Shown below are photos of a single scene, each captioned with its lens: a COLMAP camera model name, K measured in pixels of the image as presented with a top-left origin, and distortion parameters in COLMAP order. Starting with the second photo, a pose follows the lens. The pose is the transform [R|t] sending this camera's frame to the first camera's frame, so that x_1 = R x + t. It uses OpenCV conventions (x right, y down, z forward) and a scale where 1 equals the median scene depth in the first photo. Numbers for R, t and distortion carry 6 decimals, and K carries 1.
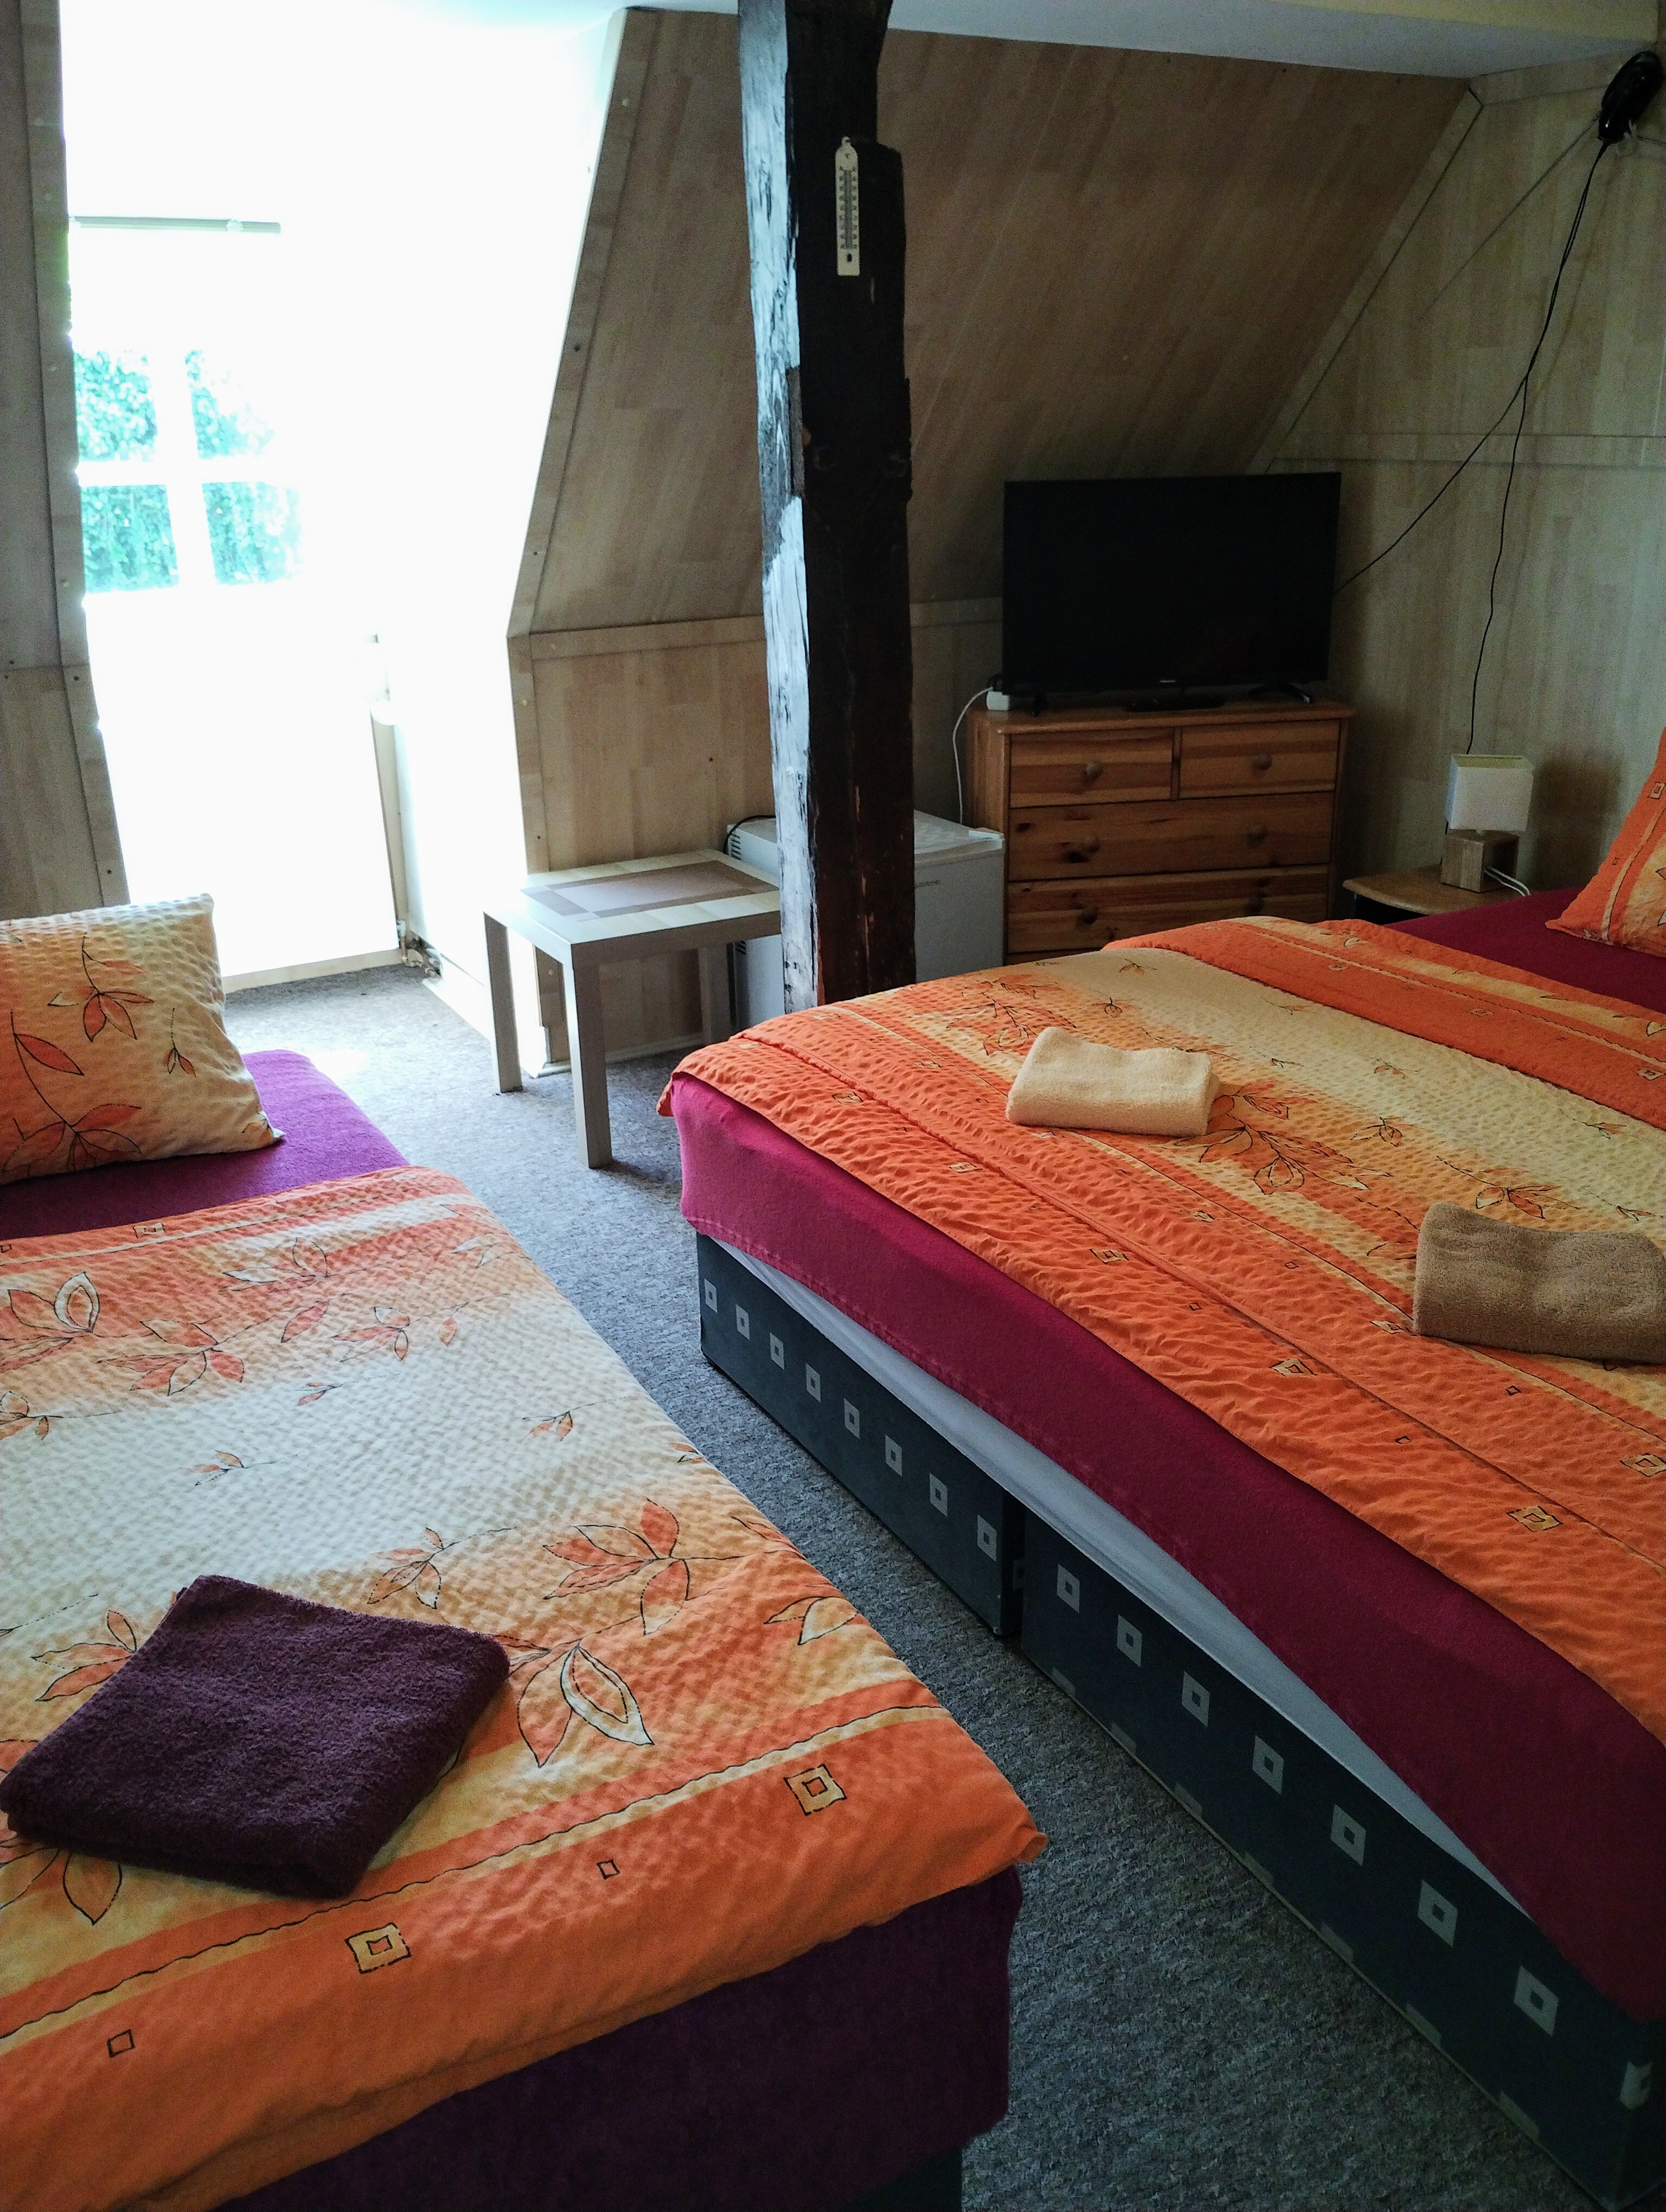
lens RADIAL K [[1840.4, 0, 839.6], [0, 1840.4, 1098.0], [0, 0, 1]] dist [0.045613, -0.059506]
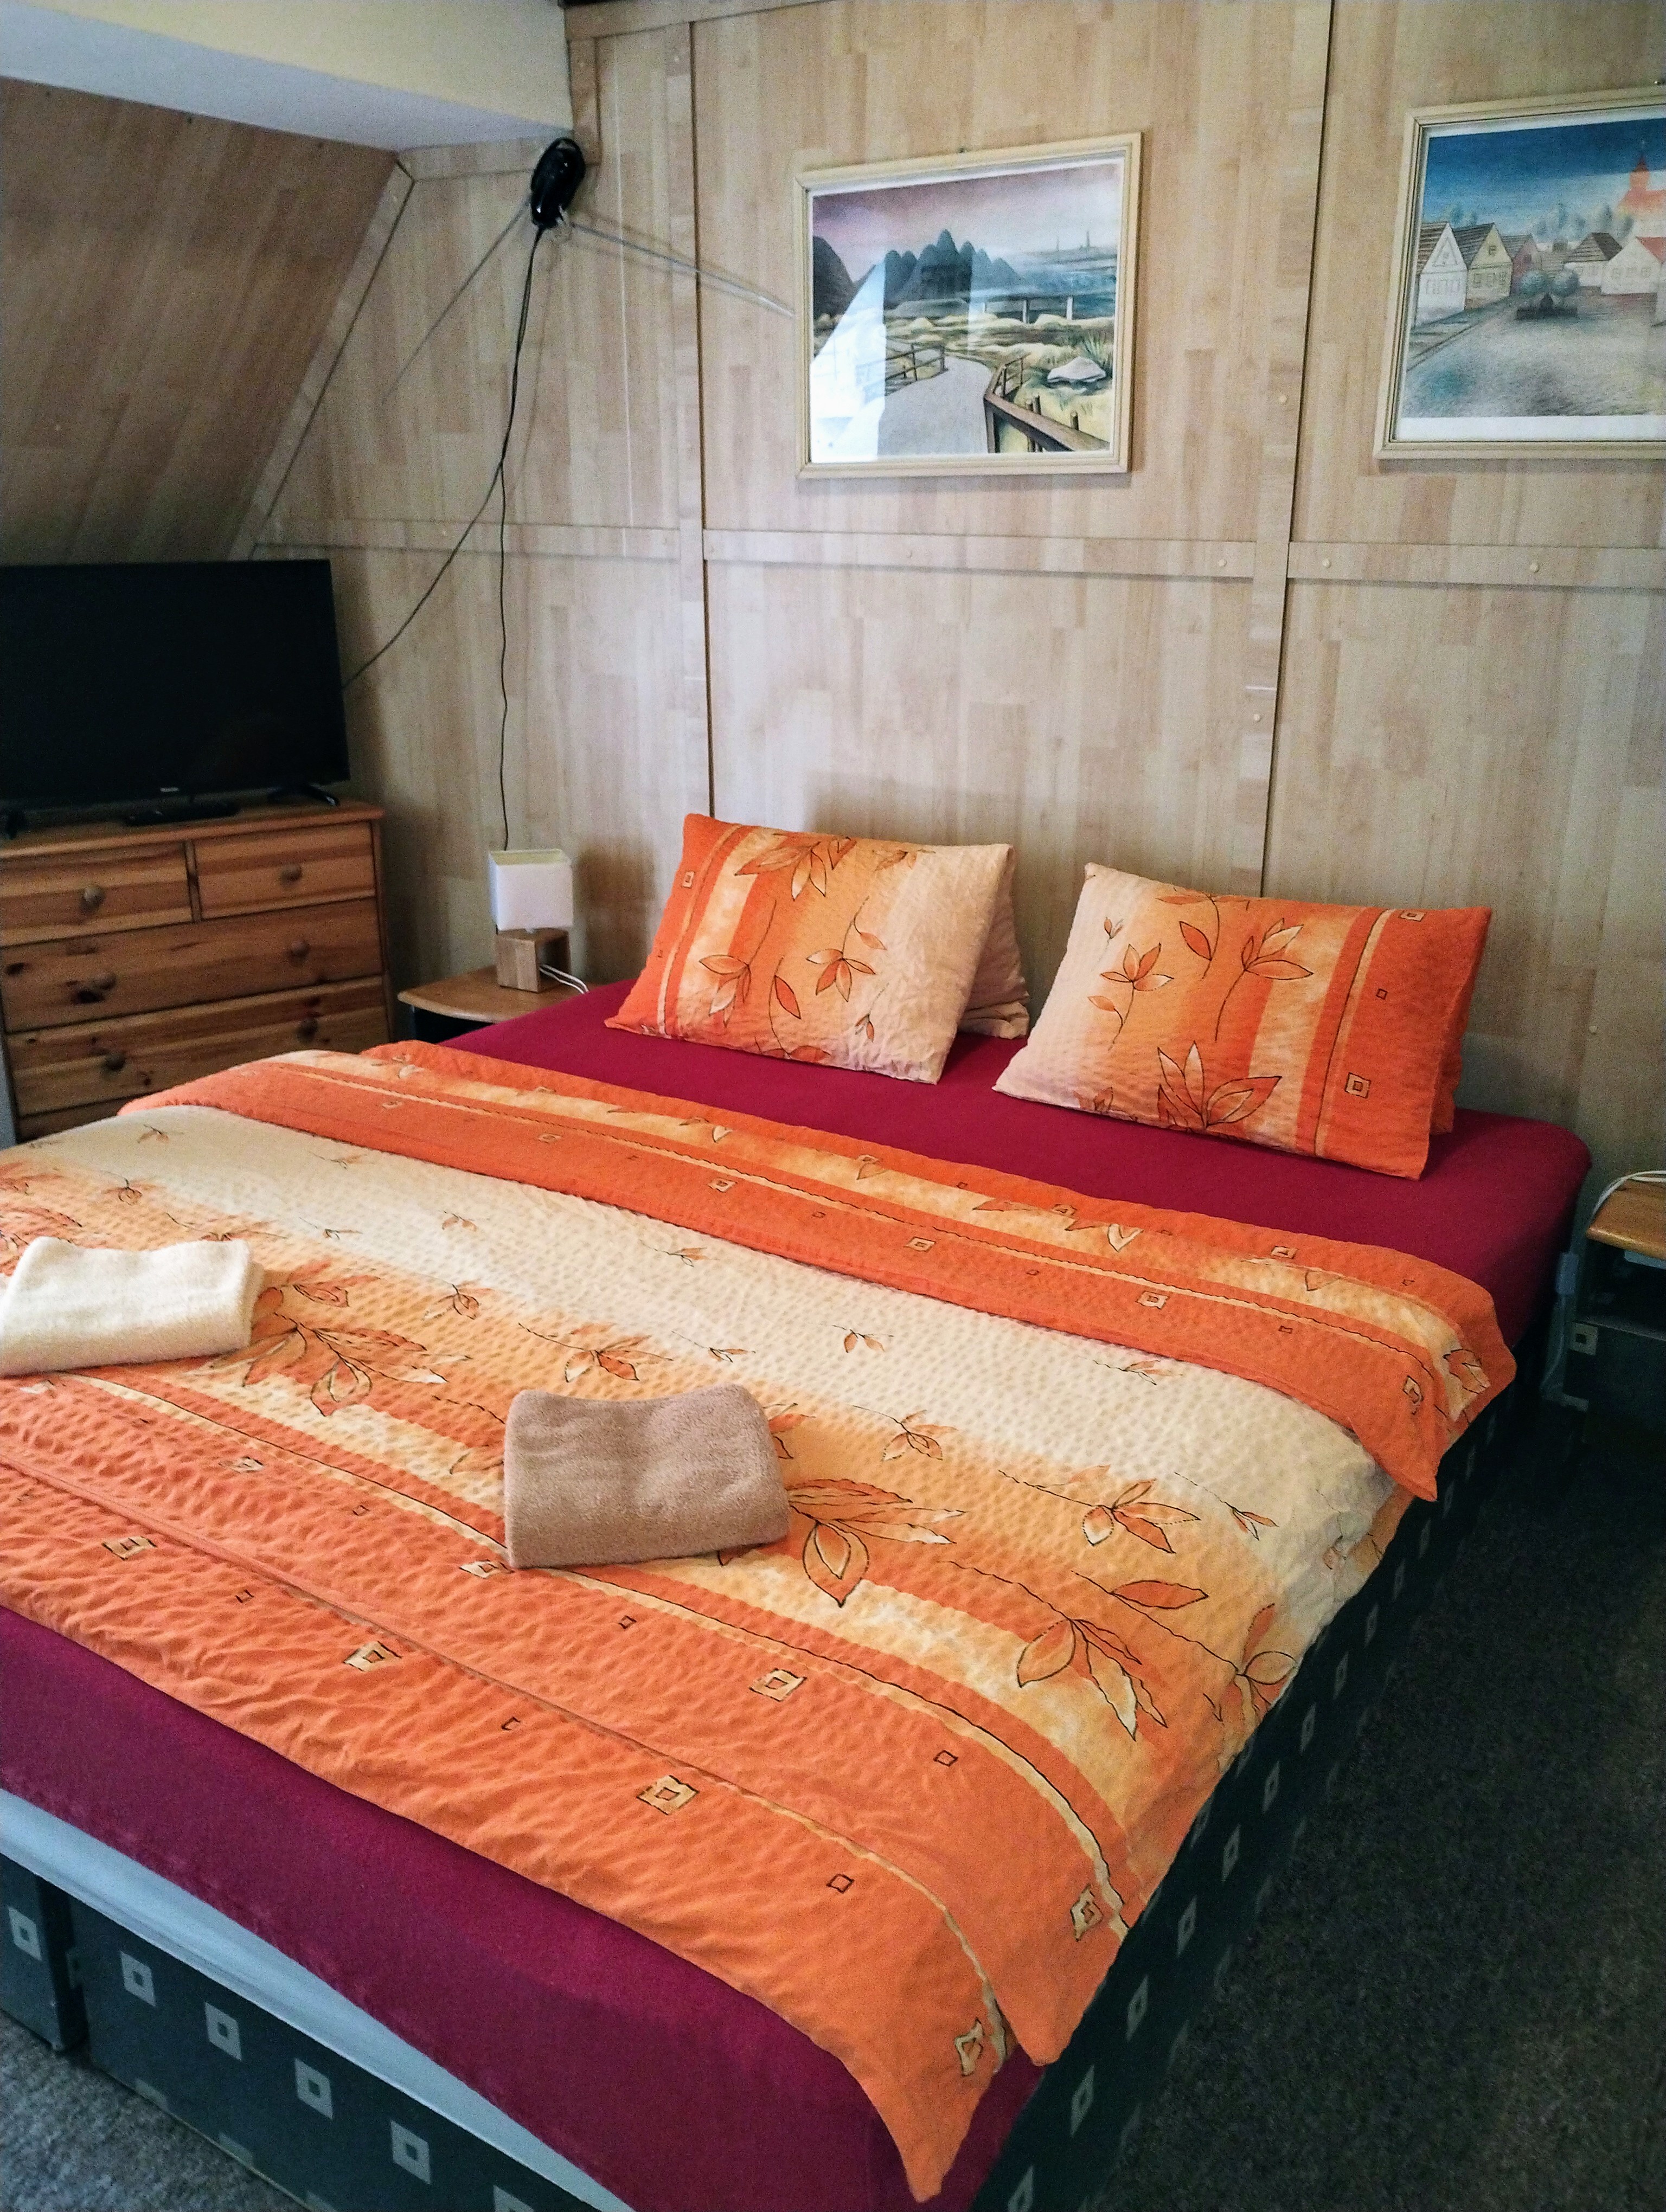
lens RADIAL K [[1840.4, 0, 828.5], [0, 1840.4, 1110.8], [0, 0, 1]] dist [0.045613, -0.059506]
pose [[0.884458, -0.132494, 0.447413, 0.066694], [0.148231, 0.988953, -0.000164, -0.043971], [-0.442449, 0.066466, 0.894327, 0.124349]]
